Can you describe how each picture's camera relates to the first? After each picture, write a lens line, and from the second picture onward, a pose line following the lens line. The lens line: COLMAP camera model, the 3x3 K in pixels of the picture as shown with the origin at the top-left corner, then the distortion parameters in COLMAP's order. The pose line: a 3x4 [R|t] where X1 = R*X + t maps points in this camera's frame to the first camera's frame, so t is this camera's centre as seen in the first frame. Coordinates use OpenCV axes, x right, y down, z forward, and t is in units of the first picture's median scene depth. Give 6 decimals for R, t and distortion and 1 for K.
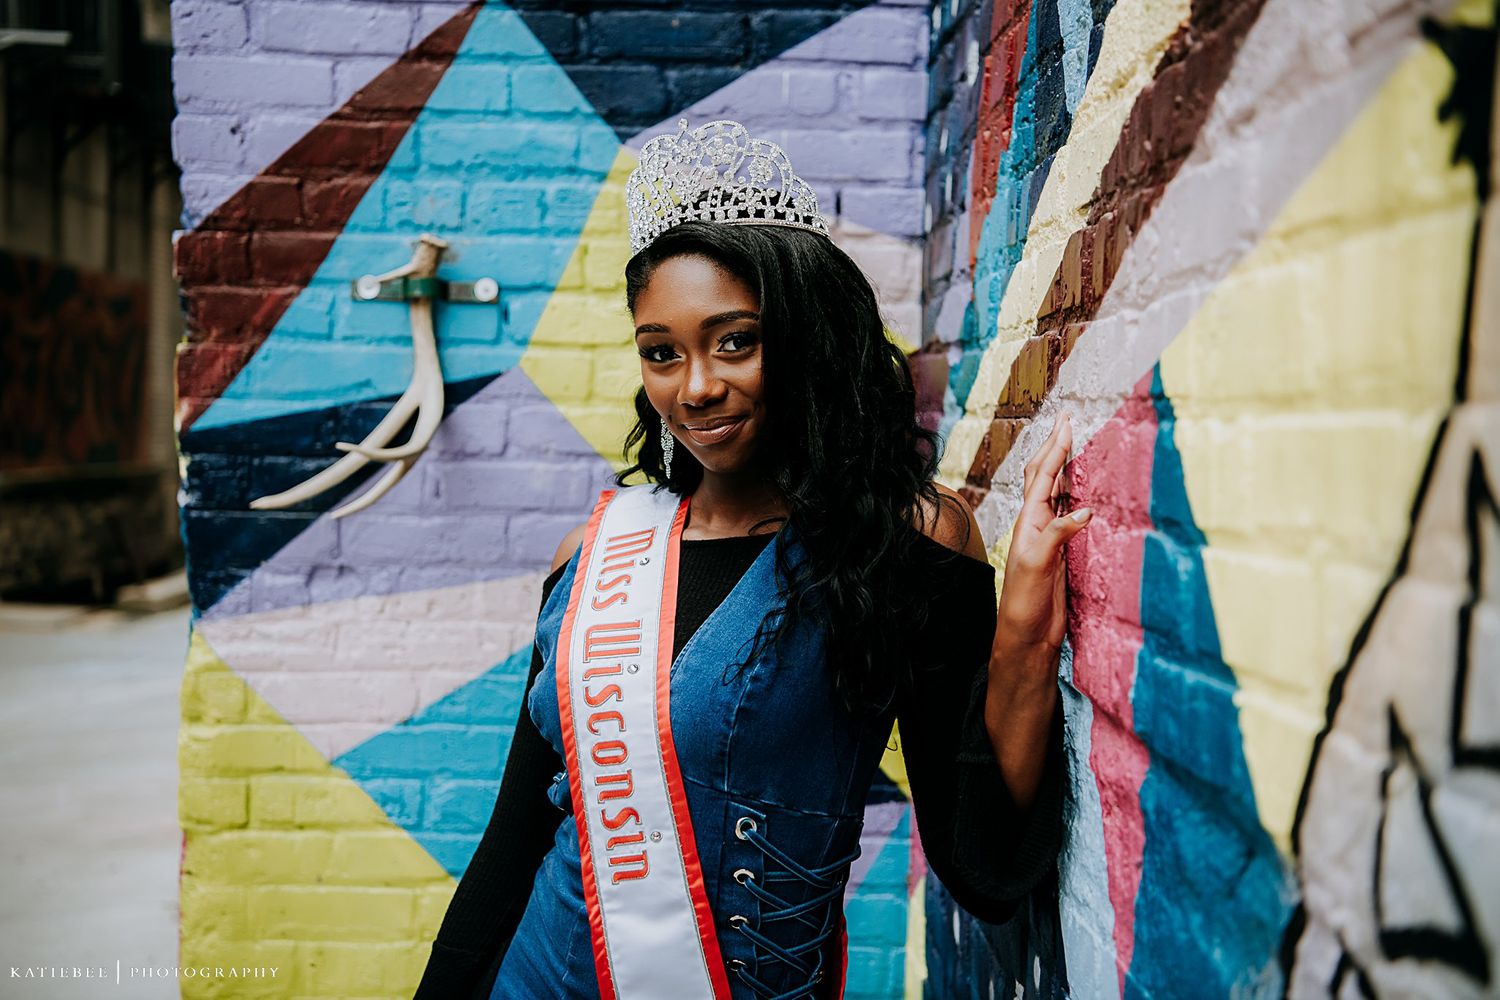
lens RADIAL K [[1848.3, 0, 744.2], [0, 1848.3, 493.1], [0, 0, 1]] dist [0.109992, 0.000000]
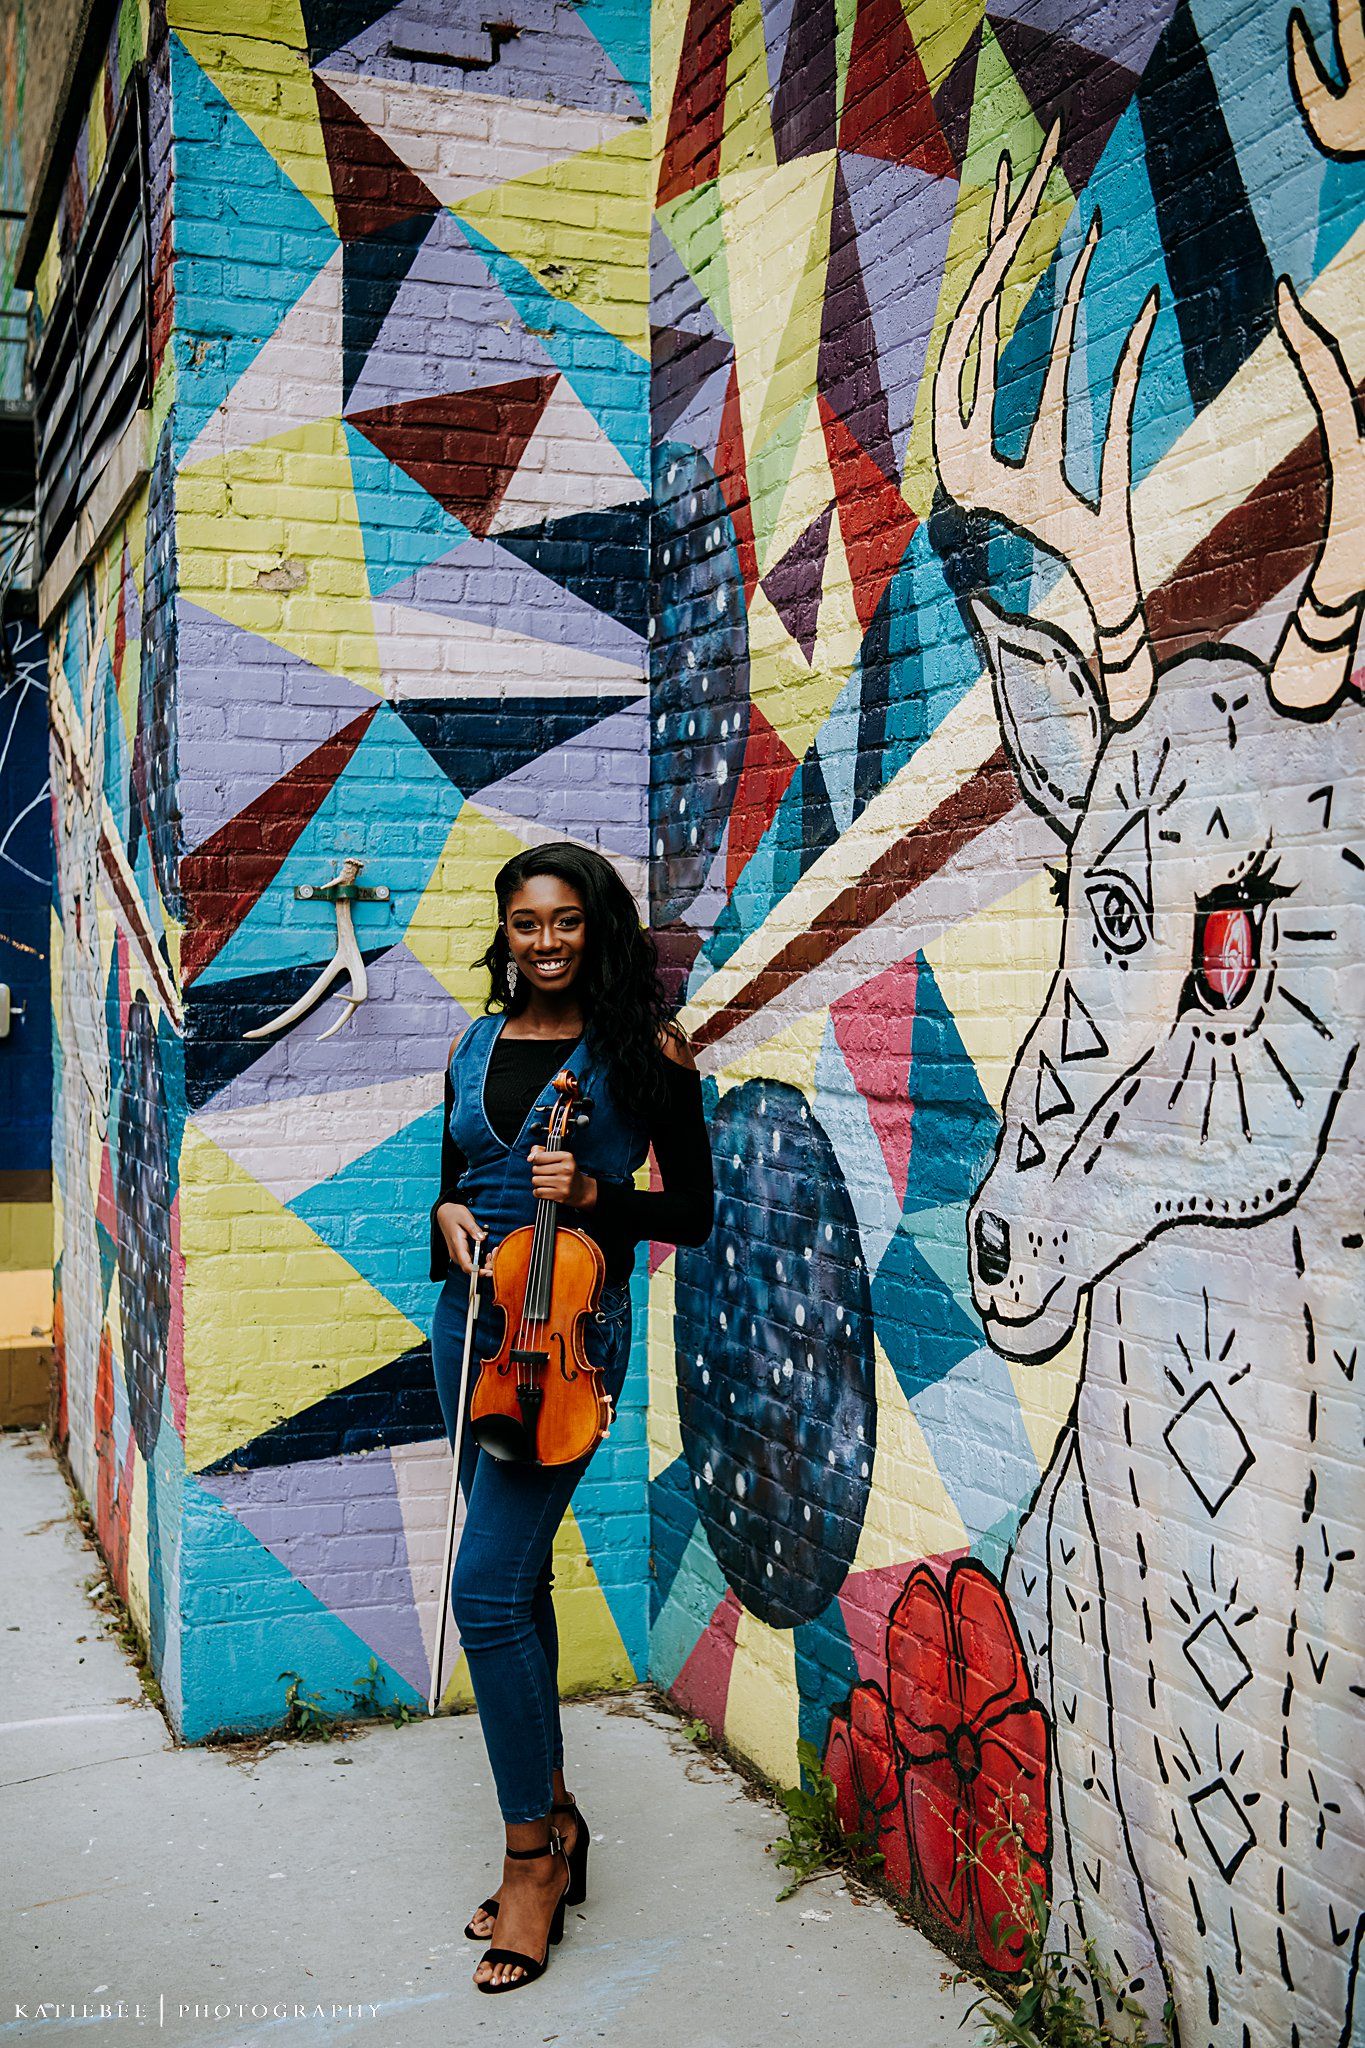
lens RADIAL K [[2464.9, 0, 686.8], [0, 2464.9, 1027.6], [0, 0, 1]] dist [0.011734, 0.000000]
pose [[0.943809, -0.023250, 0.329673, -0.575364], [0.028035, 0.999559, -0.009768, 0.029261], [-0.329300, 0.018461, 0.944045, -1.004896]]
